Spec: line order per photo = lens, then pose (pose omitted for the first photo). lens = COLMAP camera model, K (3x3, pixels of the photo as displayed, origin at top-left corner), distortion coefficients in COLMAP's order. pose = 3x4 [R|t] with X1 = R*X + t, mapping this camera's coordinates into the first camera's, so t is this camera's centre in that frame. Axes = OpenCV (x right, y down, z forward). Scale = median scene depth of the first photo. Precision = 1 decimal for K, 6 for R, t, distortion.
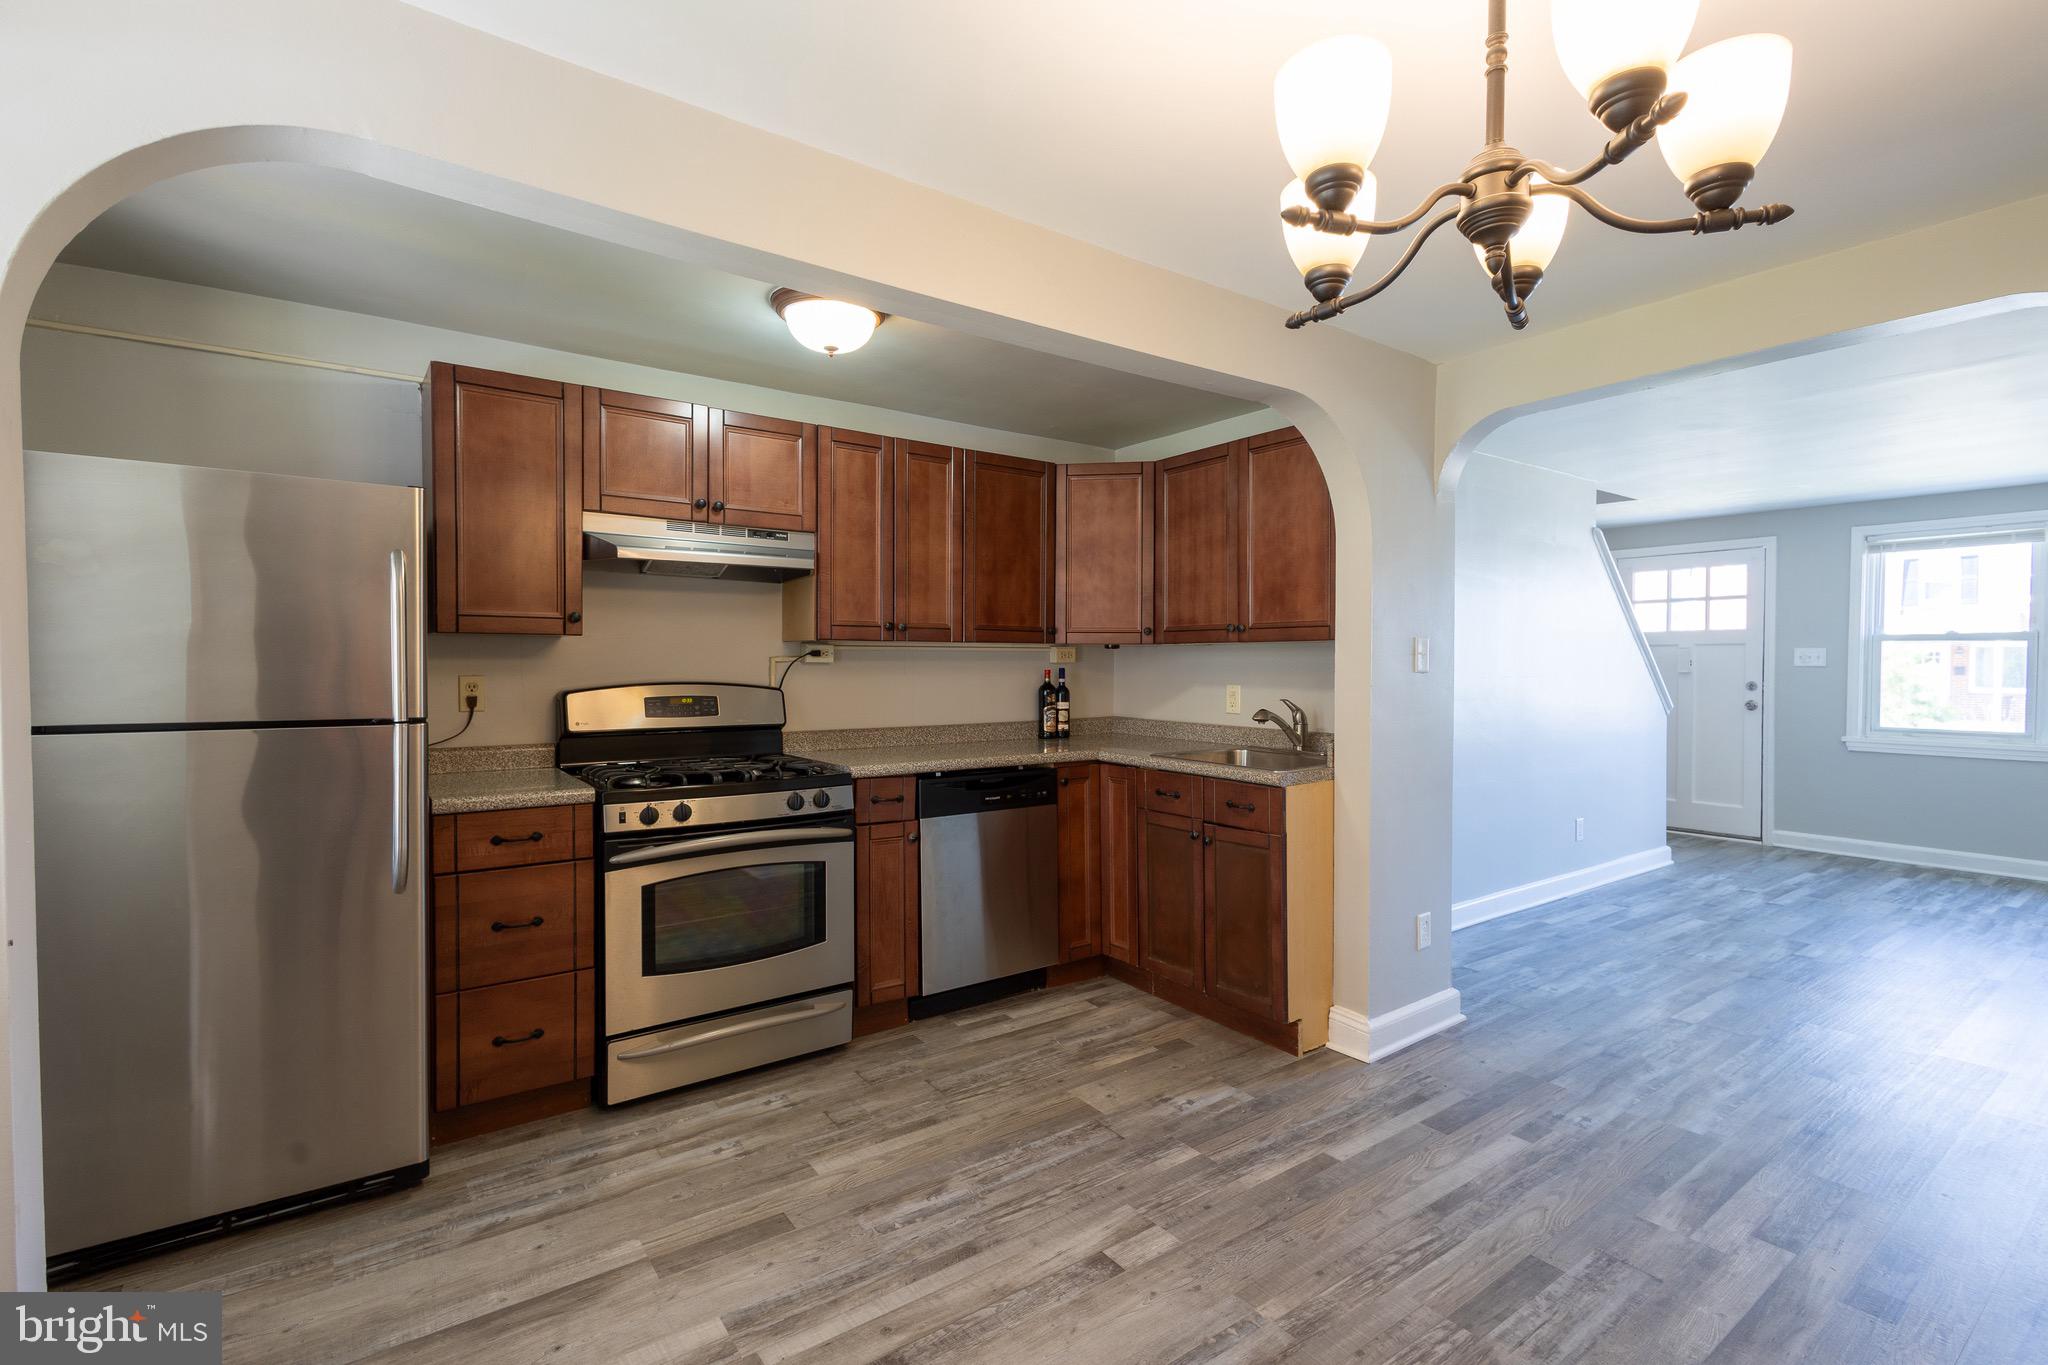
lens RADIAL K [[935.6, 0, 1031.5], [0, 935.6, 685.7], [0, 0, 1]] dist [0.012354, -0.002609]
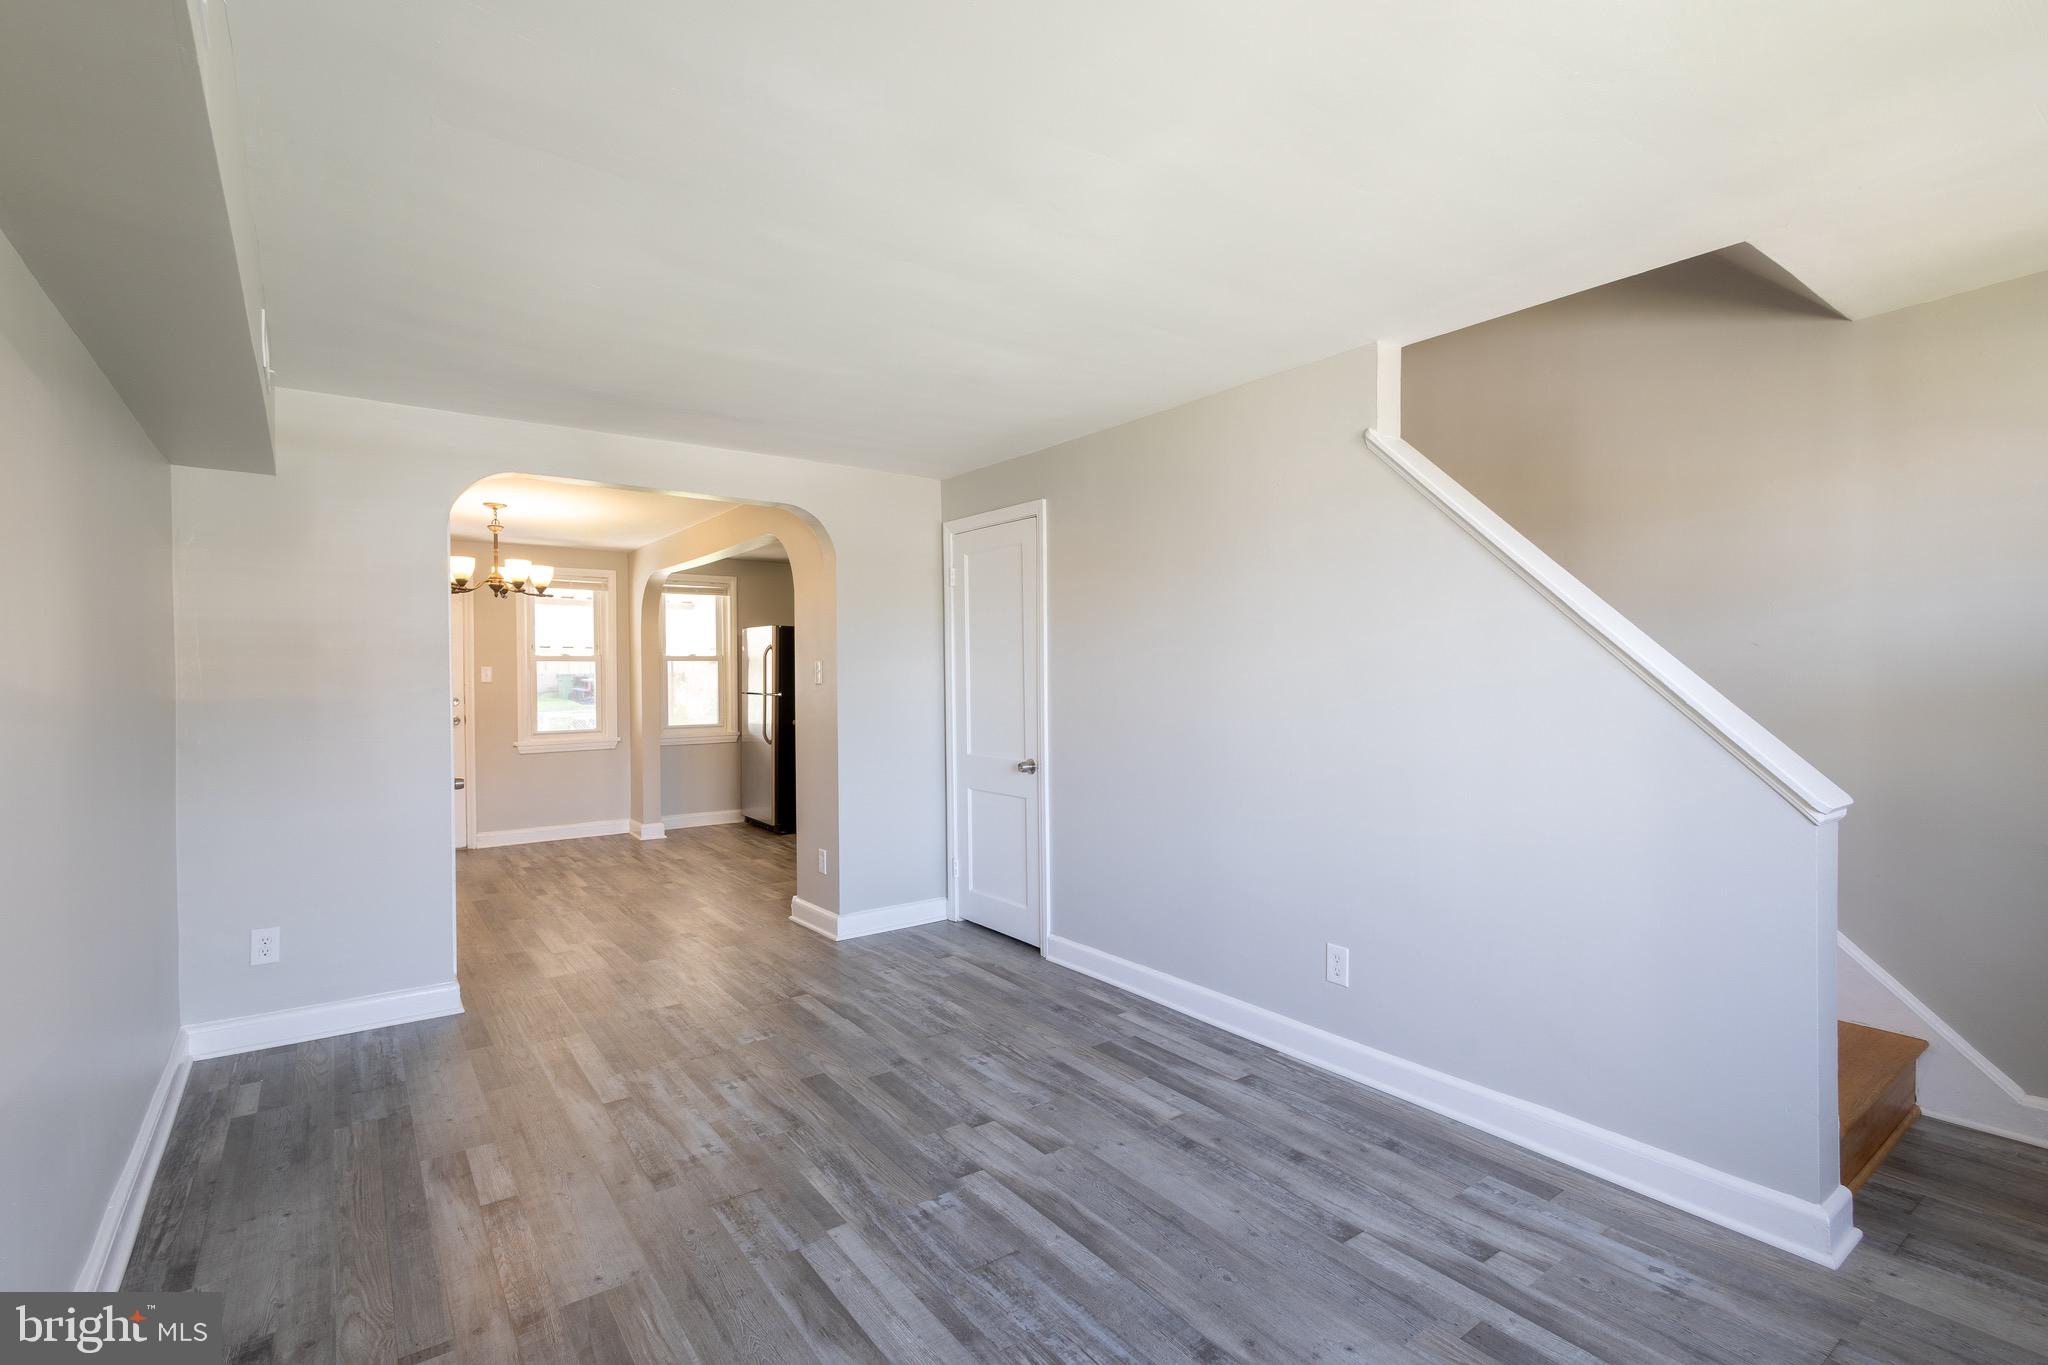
lens RADIAL K [[935.6, 0, 1020.3], [0, 935.6, 675.4], [0, 0, 1]] dist [0.012354, -0.002609]
pose [[0.002073, 0.002521, -0.999995, 1.807201], [-0.014917, 0.999886, 0.002489, -0.034451], [0.999887, 0.014912, 0.002110, 1.253330]]
